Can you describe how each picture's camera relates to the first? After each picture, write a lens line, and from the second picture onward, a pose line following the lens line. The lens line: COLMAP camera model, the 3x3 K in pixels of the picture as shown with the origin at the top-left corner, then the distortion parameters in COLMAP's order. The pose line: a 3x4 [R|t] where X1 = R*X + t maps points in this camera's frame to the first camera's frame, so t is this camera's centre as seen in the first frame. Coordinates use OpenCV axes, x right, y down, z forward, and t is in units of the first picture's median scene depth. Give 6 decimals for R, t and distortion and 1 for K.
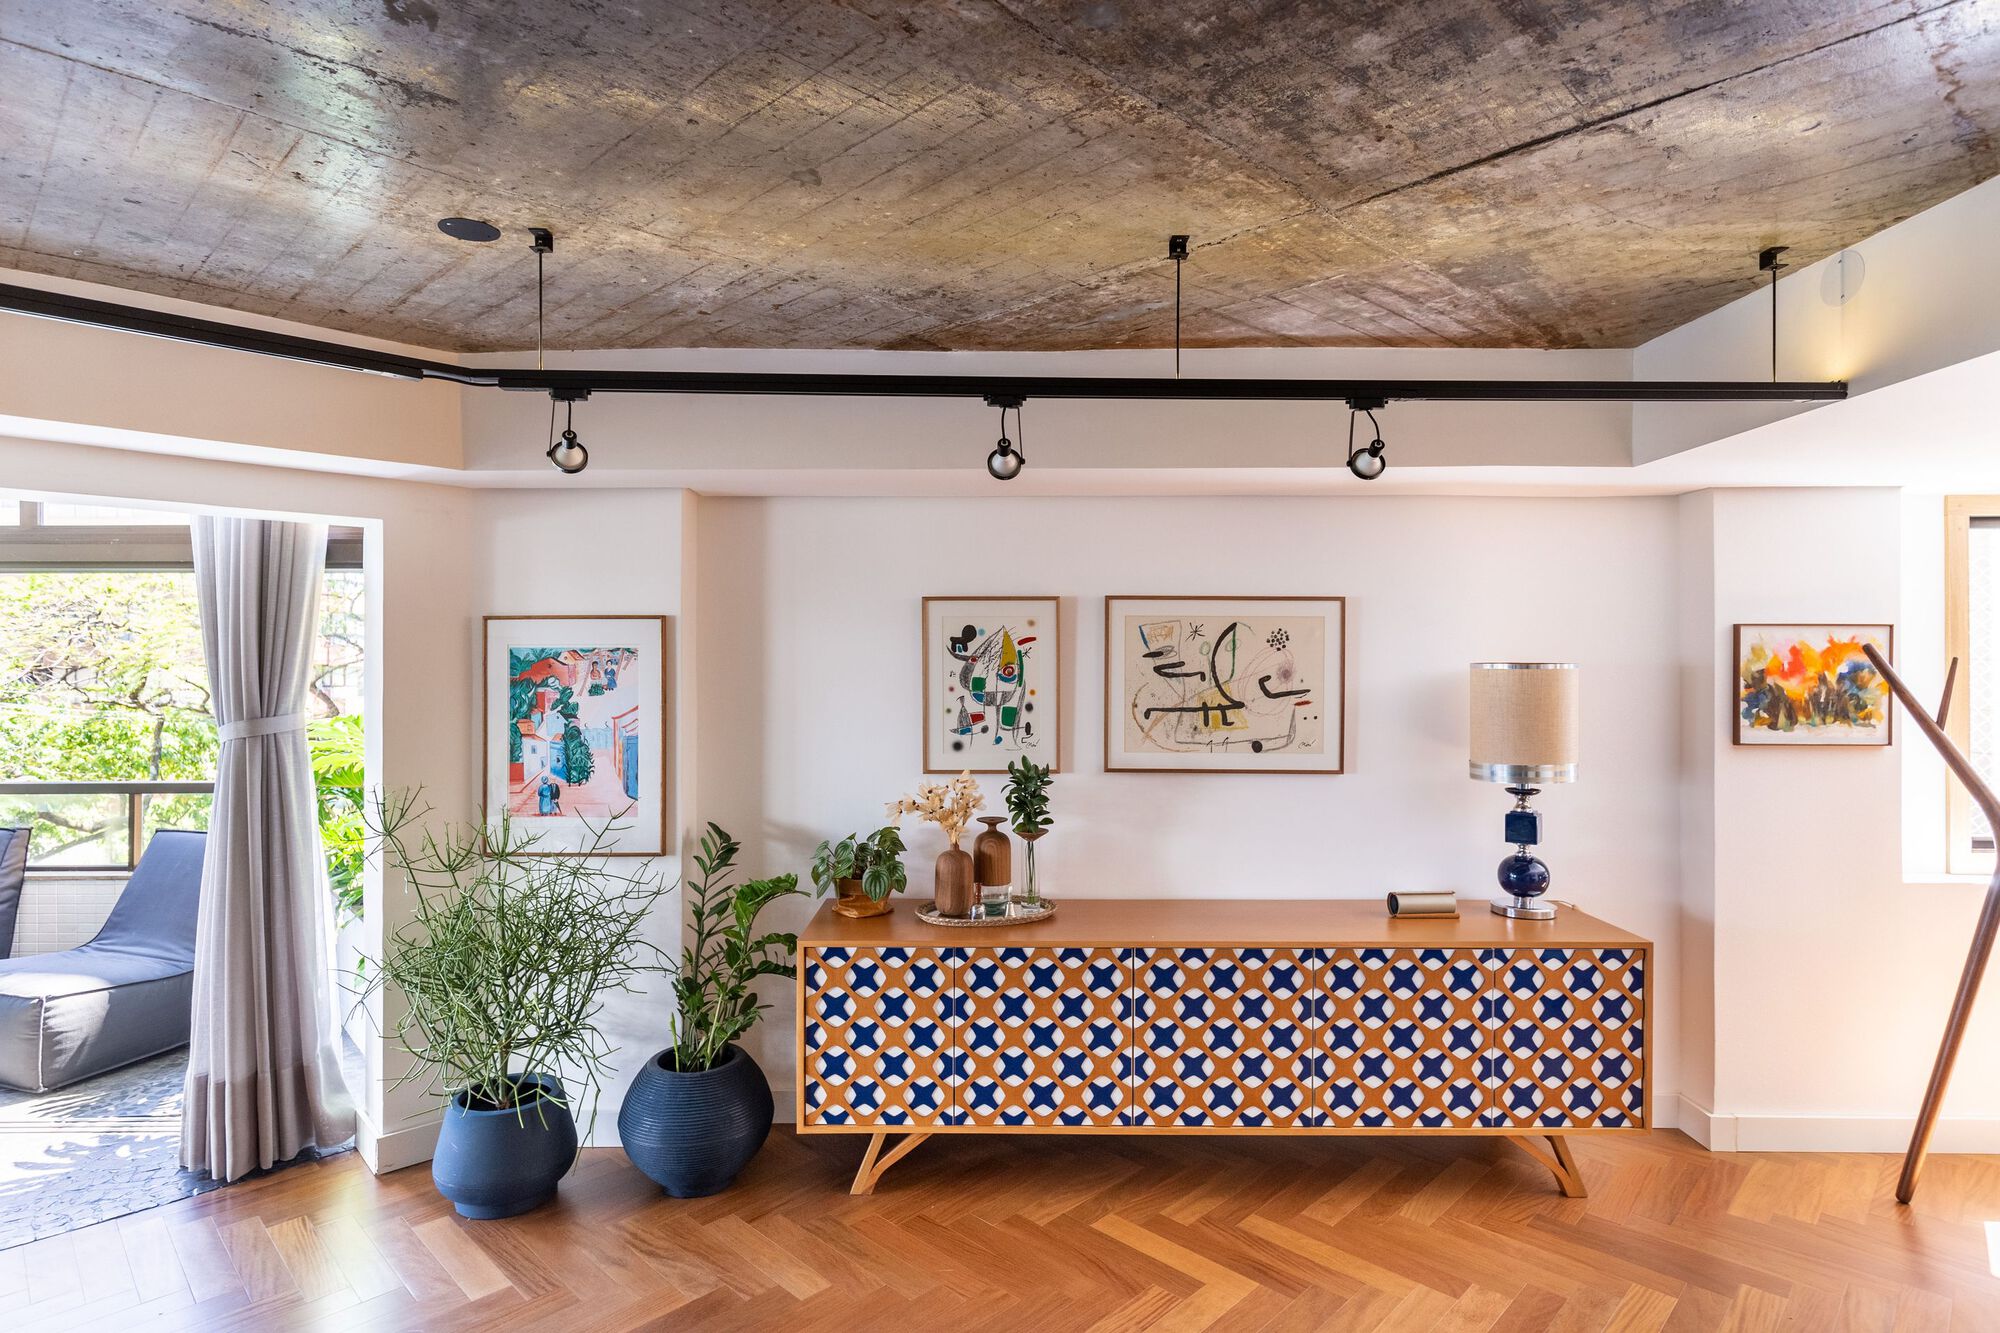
lens RADIAL K [[1099.5, 0, 998.5], [0, 1099.5, 747.6], [0, 0, 1]] dist [0.000793, -0.000760]
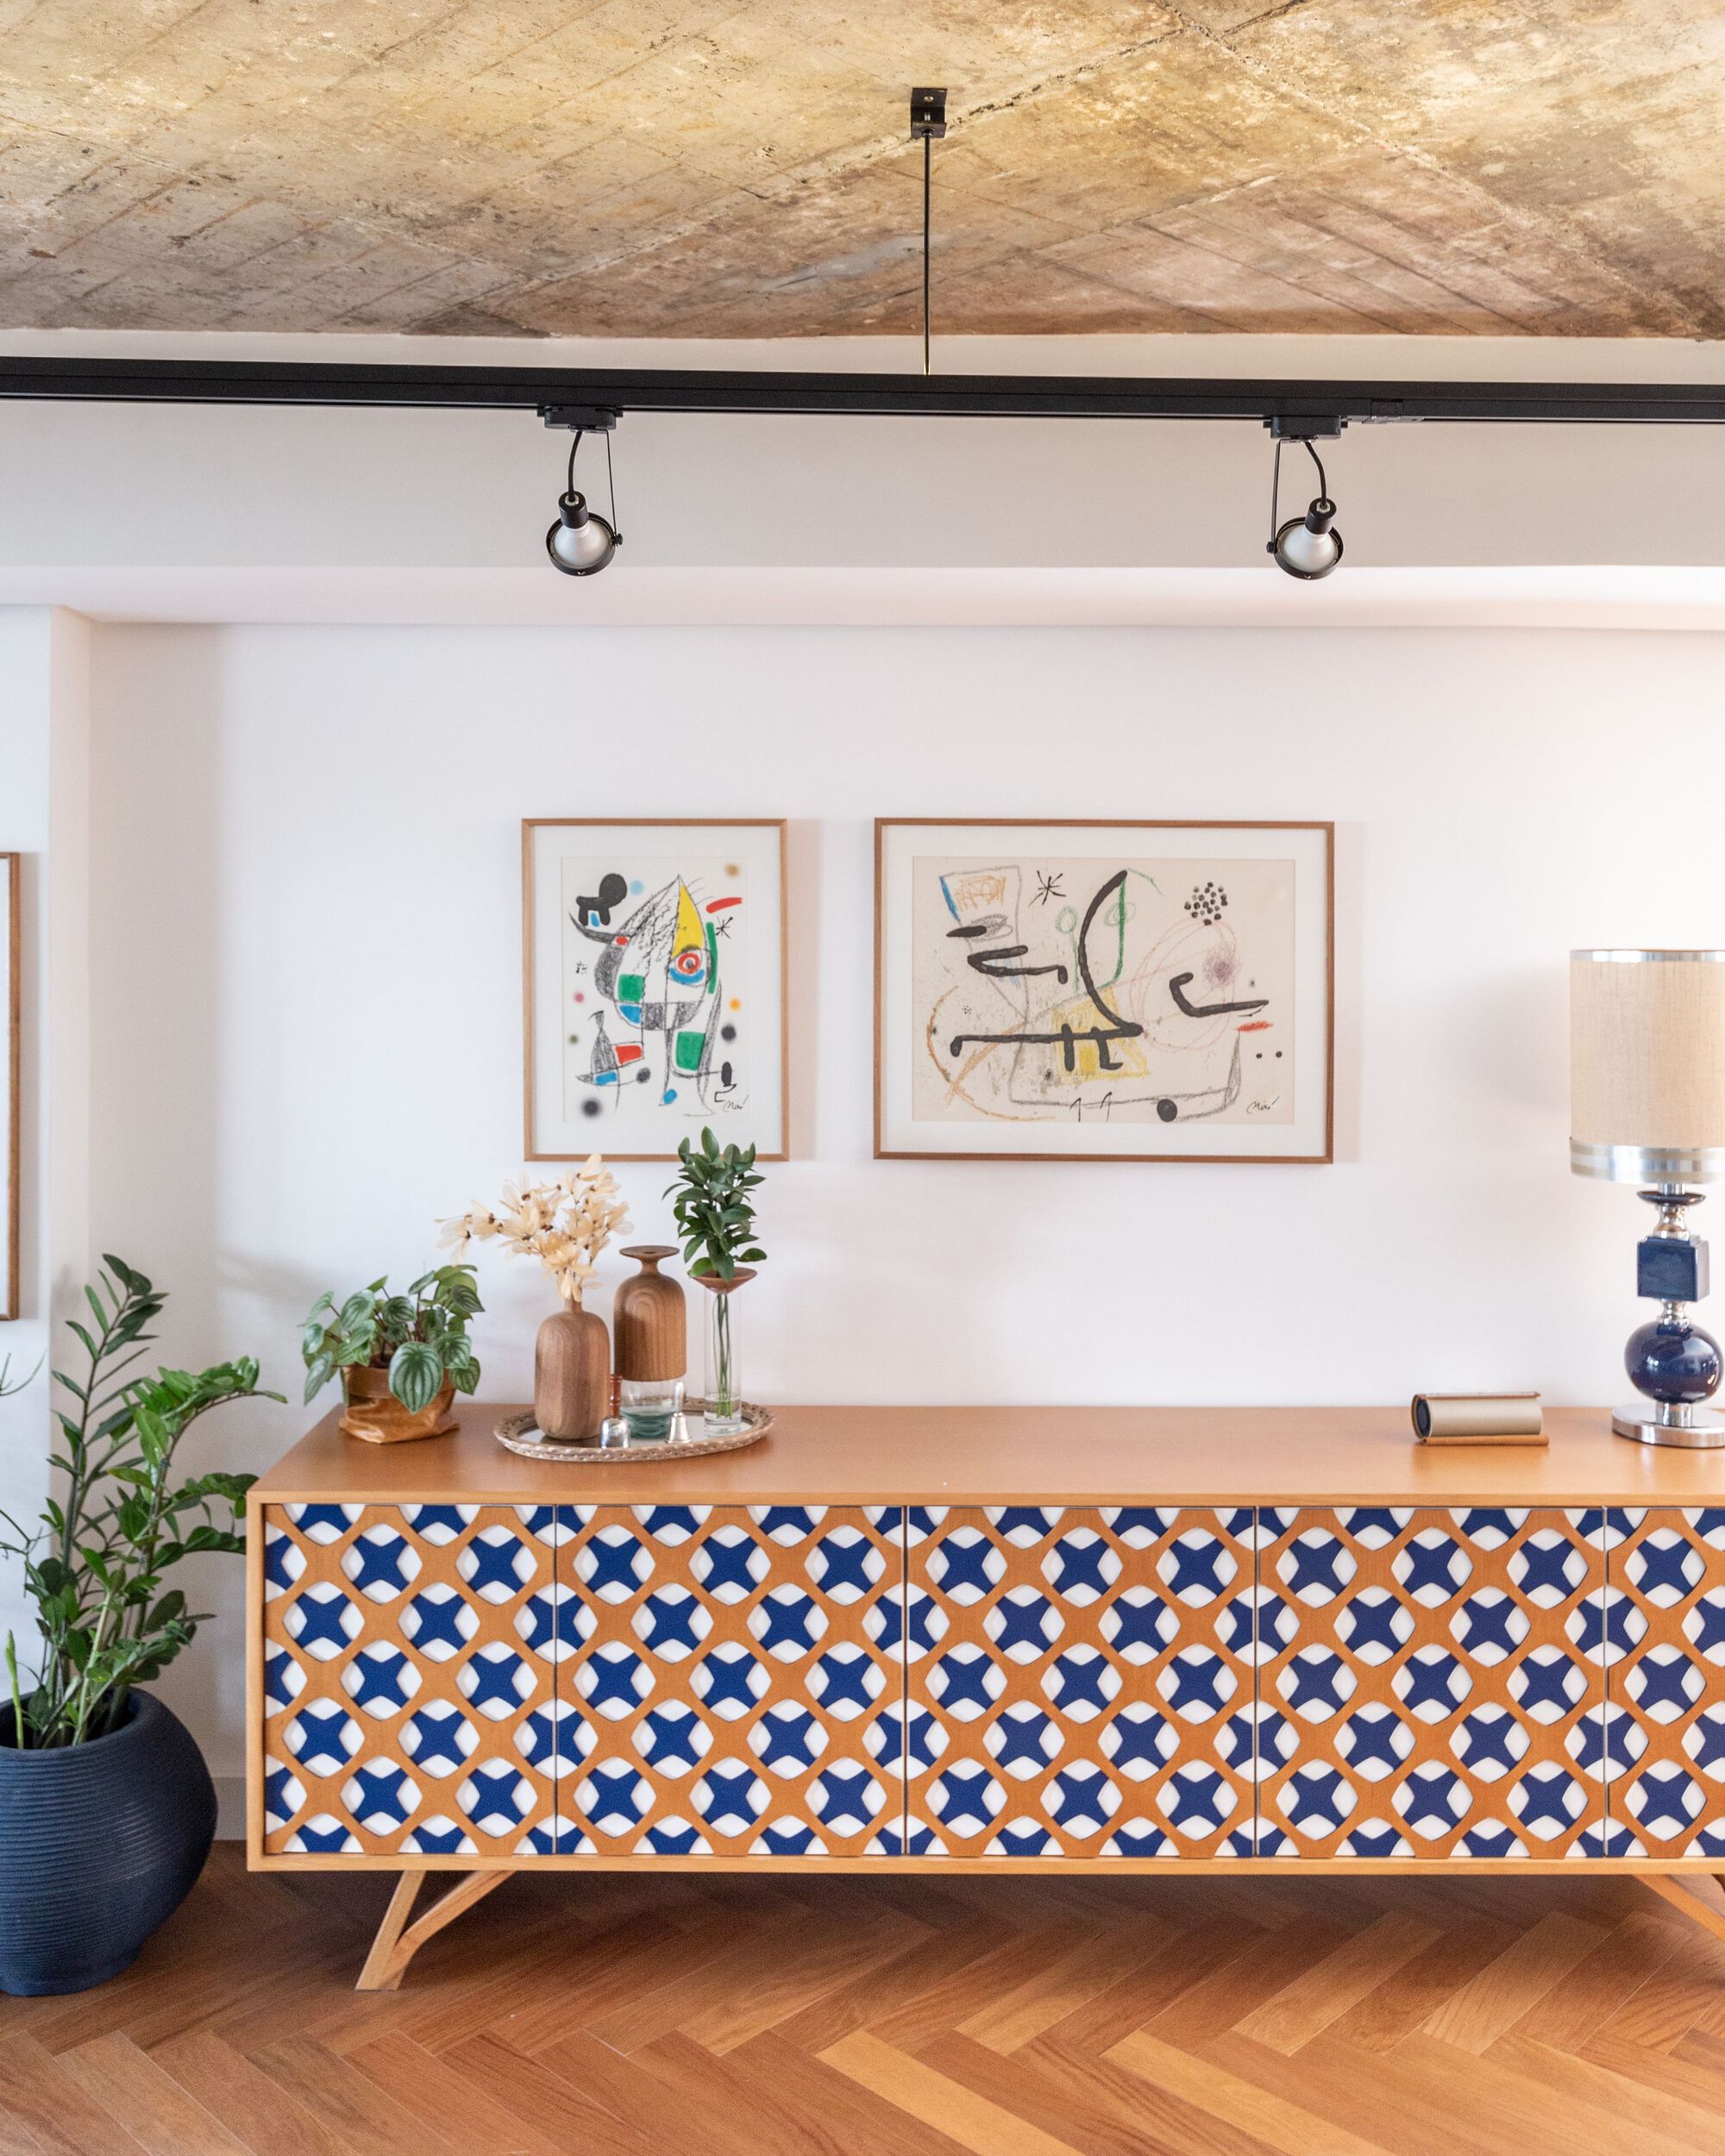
lens RADIAL K [[1981.7, 0, 862.5], [0, 1981.7, 1078.0], [0, 0, 1]] dist [-0.005660, 0.008532]
pose [[0.999909, 0.002416, 0.013284, 0.089286], [-0.002247, 0.999917, -0.012720, -0.004353], [-0.013314, 0.012689, 0.999831, 0.078968]]
